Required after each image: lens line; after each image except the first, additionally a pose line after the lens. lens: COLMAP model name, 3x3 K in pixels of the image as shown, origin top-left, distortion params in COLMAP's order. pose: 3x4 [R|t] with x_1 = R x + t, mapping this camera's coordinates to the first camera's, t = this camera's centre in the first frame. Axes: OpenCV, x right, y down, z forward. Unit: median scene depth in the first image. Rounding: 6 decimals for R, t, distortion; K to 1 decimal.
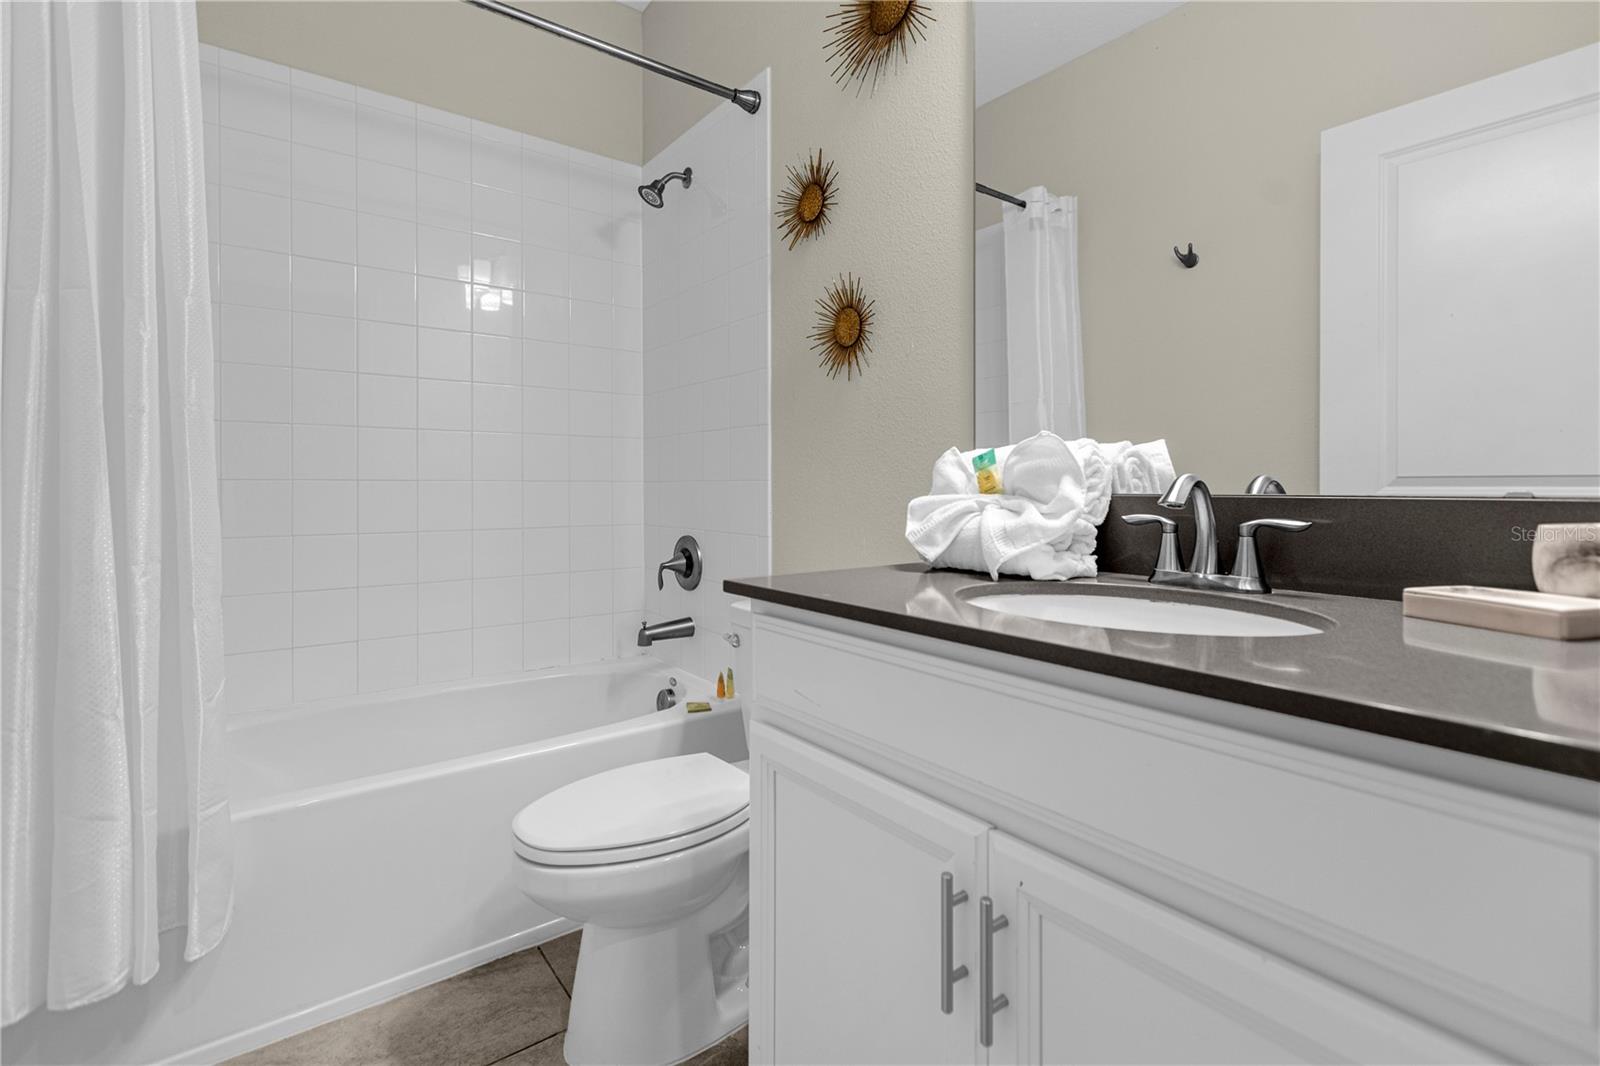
lens RADIAL K [[732.2, 0, 784.4], [0, 732.2, 485.2], [0, 0, 1]] dist [0.000074, -0.000029]
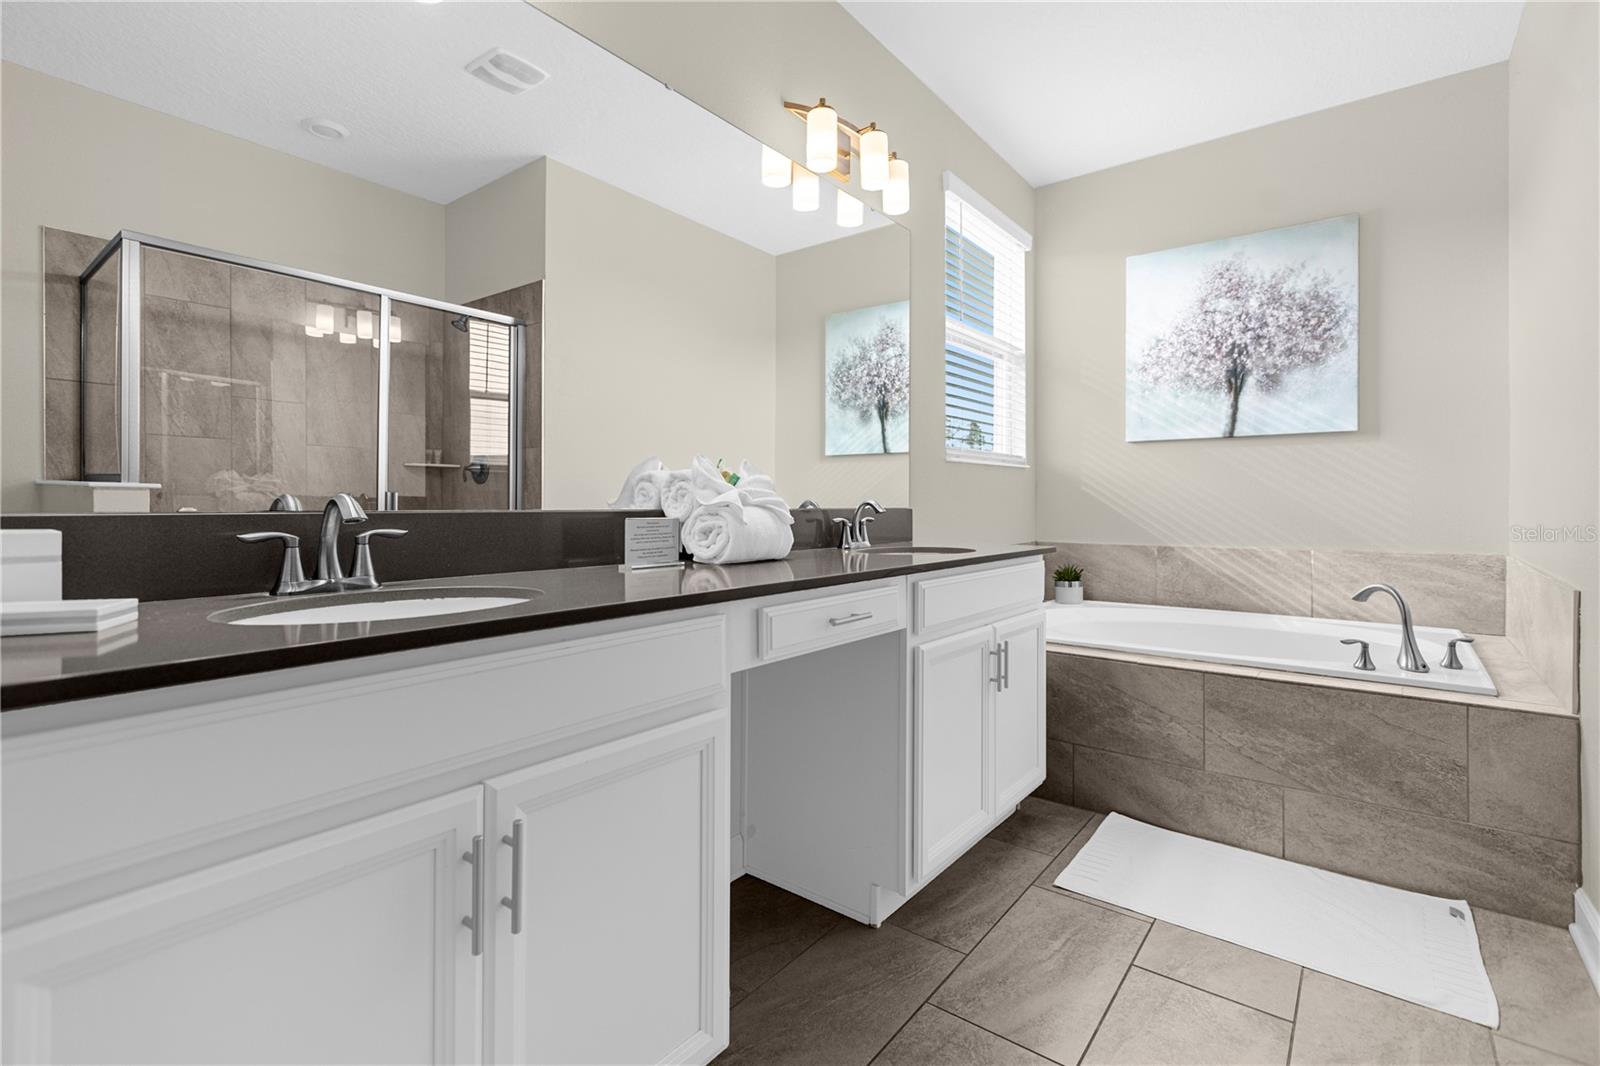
lens RADIAL K [[732.2, 0, 799.0], [0, 732.2, 516.4], [0, 0, 1]] dist [0.000074, -0.000029]
pose [[-0.246711, -0.015483, 0.968965, -0.753711], [0.002291, 0.999860, 0.016560, 0.003697], [-0.969086, 0.006305, -0.246641, 0.580573]]
